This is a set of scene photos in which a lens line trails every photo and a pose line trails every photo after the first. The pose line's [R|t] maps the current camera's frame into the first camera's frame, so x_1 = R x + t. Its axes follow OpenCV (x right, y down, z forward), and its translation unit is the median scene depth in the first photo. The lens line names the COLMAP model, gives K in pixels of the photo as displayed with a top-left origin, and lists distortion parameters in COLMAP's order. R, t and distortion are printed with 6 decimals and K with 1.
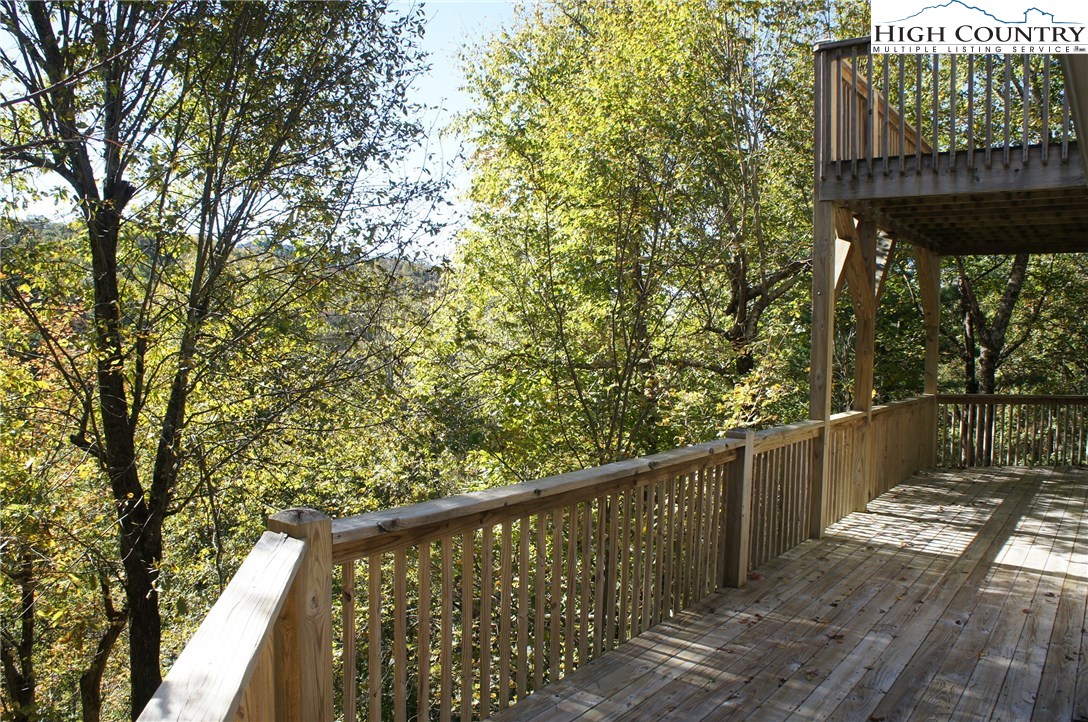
lens RADIAL K [[855.8, 0, 544.0], [0, 855.8, 361.0], [0, 0, 1]] dist [-0.189836, 0.137013]
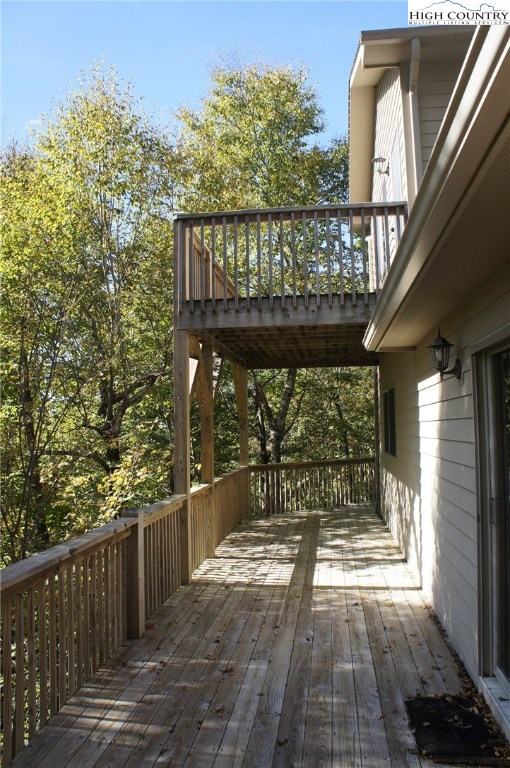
lens RADIAL K [[604.1, 0, 257.2], [0, 604.1, 376.6], [0, 0, 1]] dist [-0.189836, 0.137013]
pose [[0.876899, 0.003882, 0.480659, -0.020516], [0.050306, 0.993735, -0.099803, -0.012550], [-0.478035, 0.111697, 0.871210, 0.098512]]
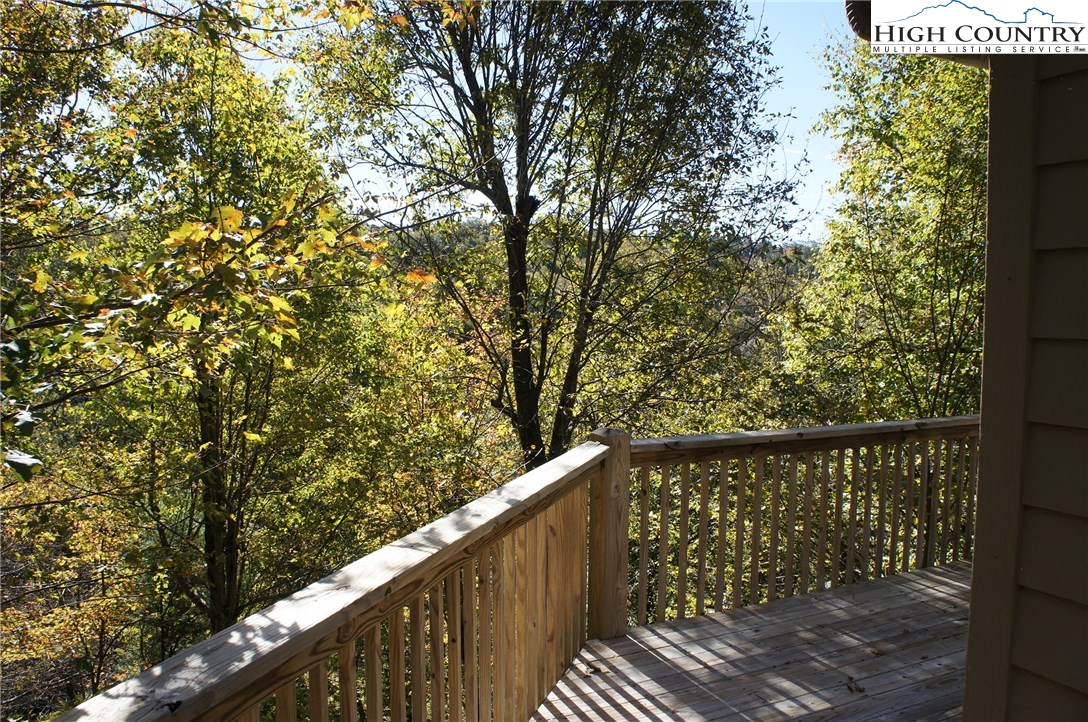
lens RADIAL K [[855.8, 0, 544.0], [0, 855.8, 361.0], [0, 0, 1]] dist [-0.189836, 0.137013]
pose [[0.887716, 0.013684, -0.460188, 0.114533], [-0.007266, 0.999850, 0.015715, 0.011357], [0.460334, -0.010607, 0.887682, -0.159222]]
